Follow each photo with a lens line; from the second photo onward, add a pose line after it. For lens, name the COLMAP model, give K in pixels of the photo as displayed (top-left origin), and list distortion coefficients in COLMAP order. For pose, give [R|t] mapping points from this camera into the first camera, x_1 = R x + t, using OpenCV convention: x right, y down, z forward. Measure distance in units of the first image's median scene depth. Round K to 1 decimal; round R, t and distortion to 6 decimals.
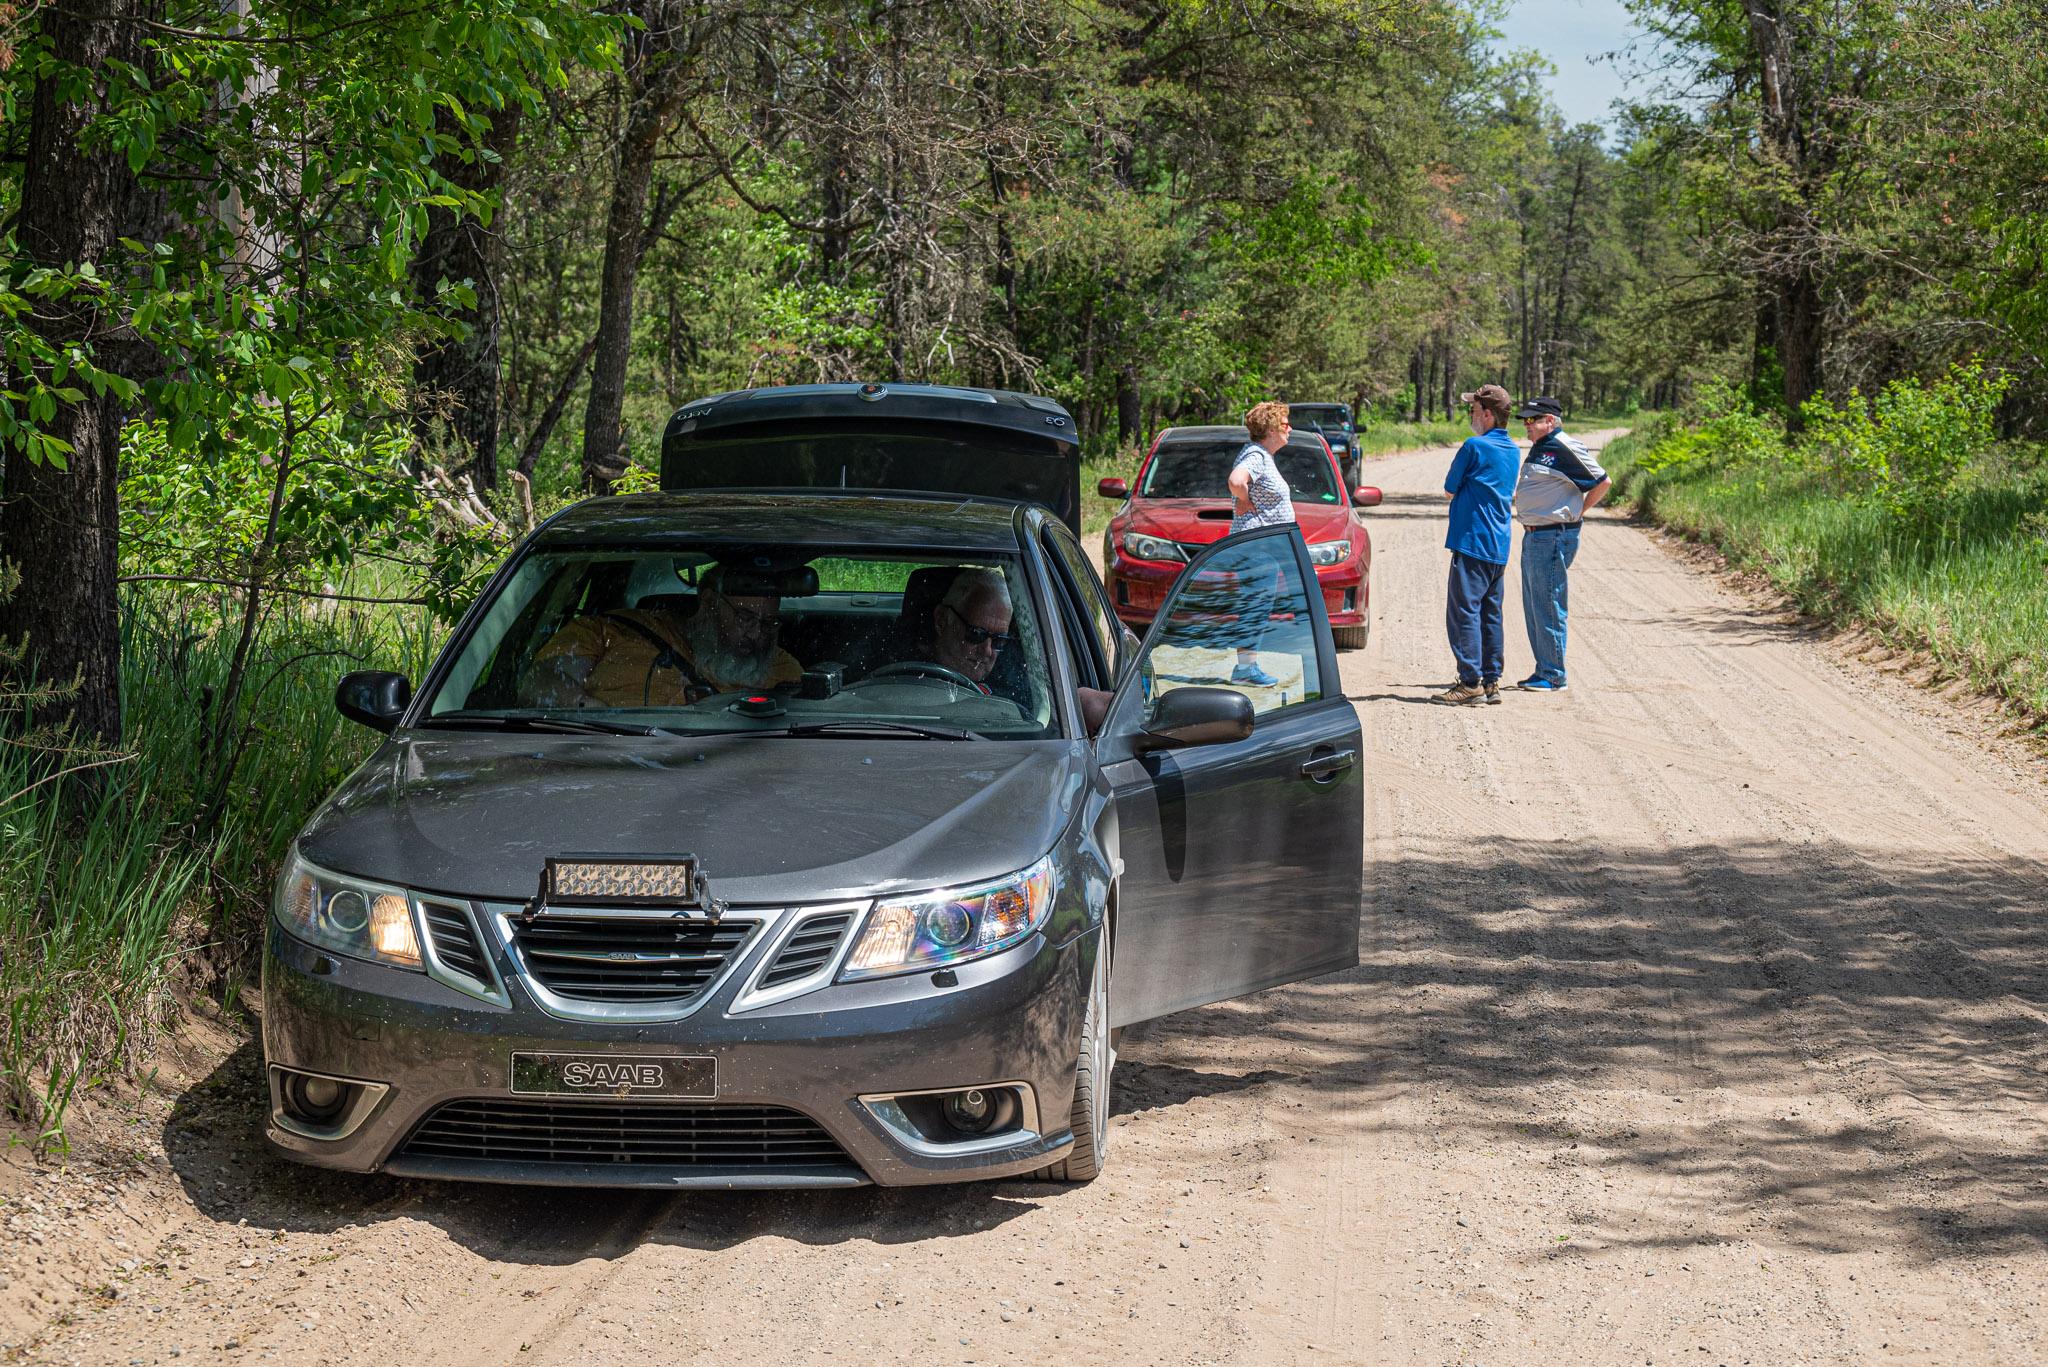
lens RADIAL K [[3795.7, 0, 1028.3], [0, 3795.7, 677.8], [0, 0, 1]] dist [0.076180, 0.000000]
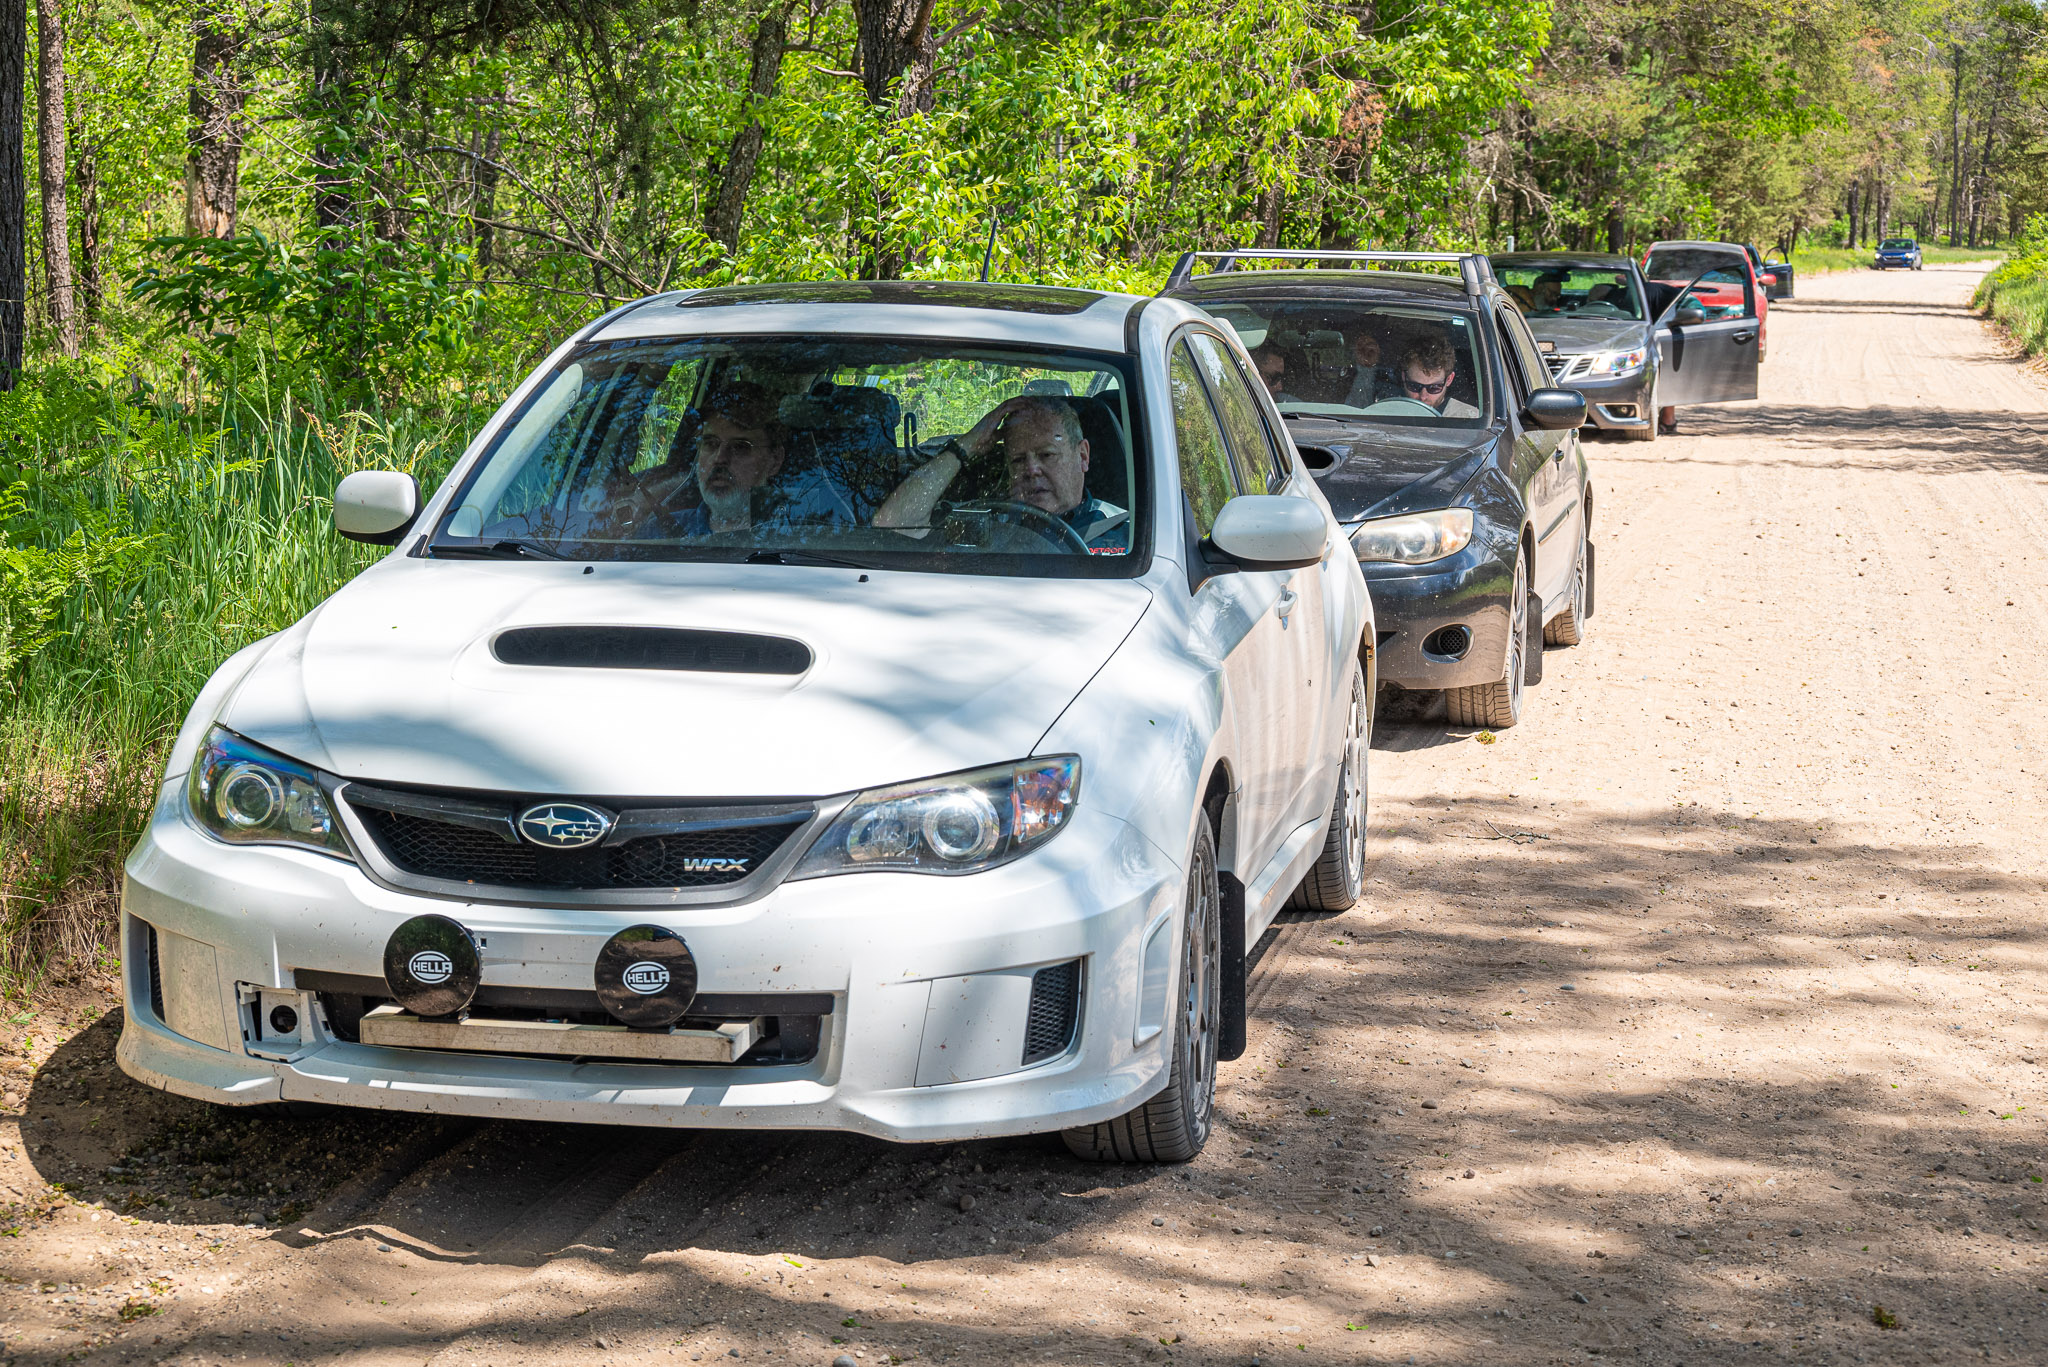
lens RADIAL K [[3609.5, 0, 1030.3], [0, 3609.5, 682.2], [0, 0, 1]] dist [-0.039444, 0.000000]
pose [[0.992126, 0.019740, -0.123681, -0.020808], [-0.013177, 0.998472, 0.053666, 0.027166], [0.124552, -0.051613, 0.990870, -0.365470]]
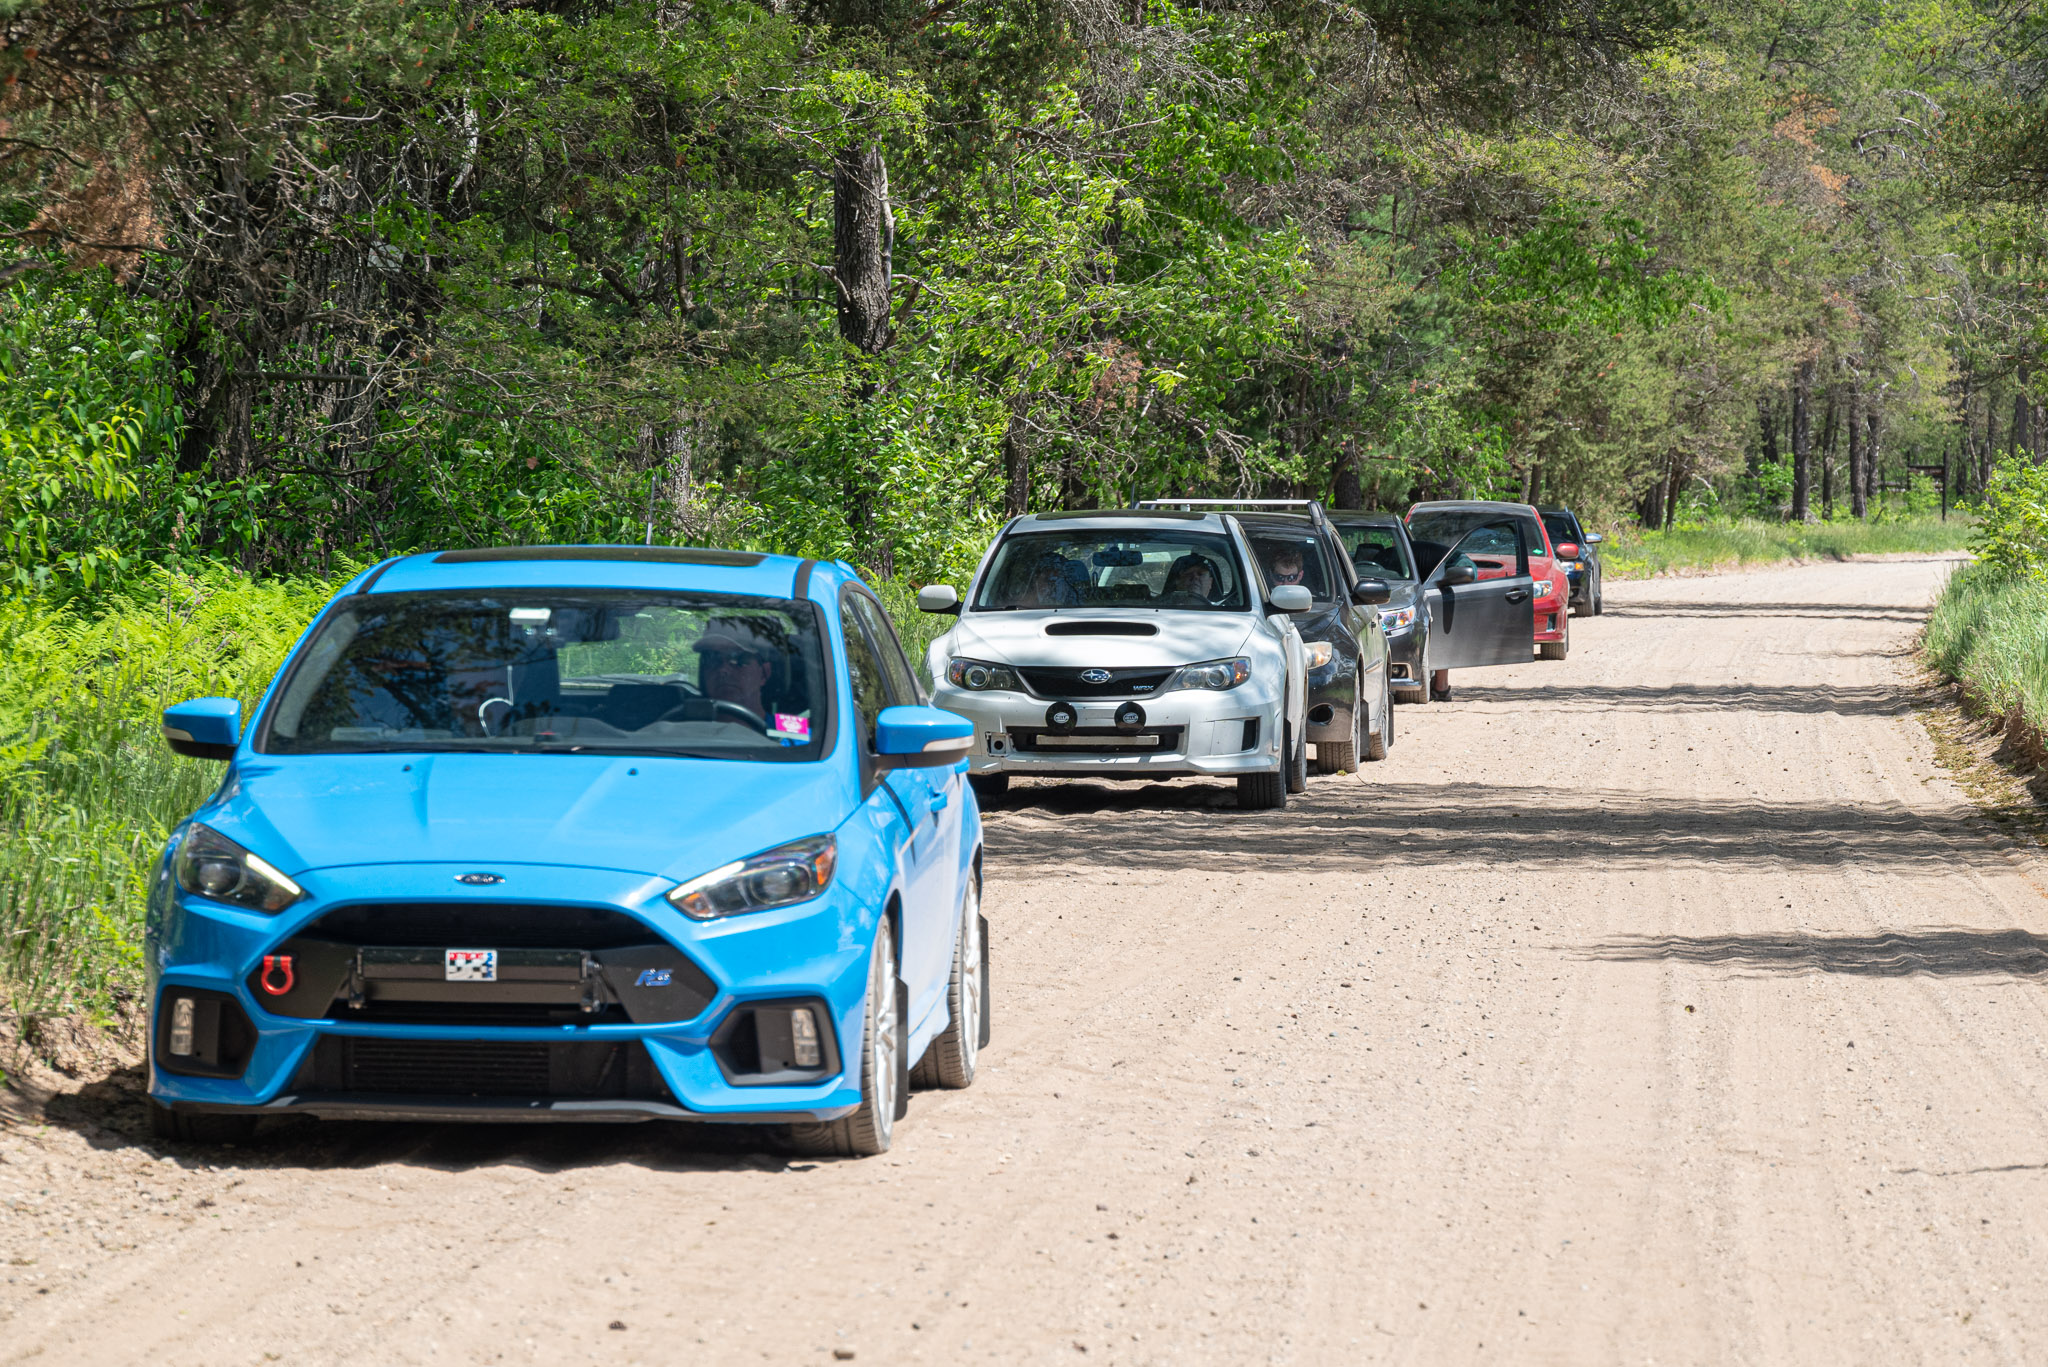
lens RADIAL K [[8949.0, 0, 1023.6], [0, 8949.0, 682.7], [0, 0, 1]] dist [-0.392051, 0.000000]
pose [[0.999950, -0.009657, 0.002504, -0.054376], [0.009772, 0.998638, -0.051242, 0.077454], [-0.002005, 0.051264, 0.998683, -1.051508]]
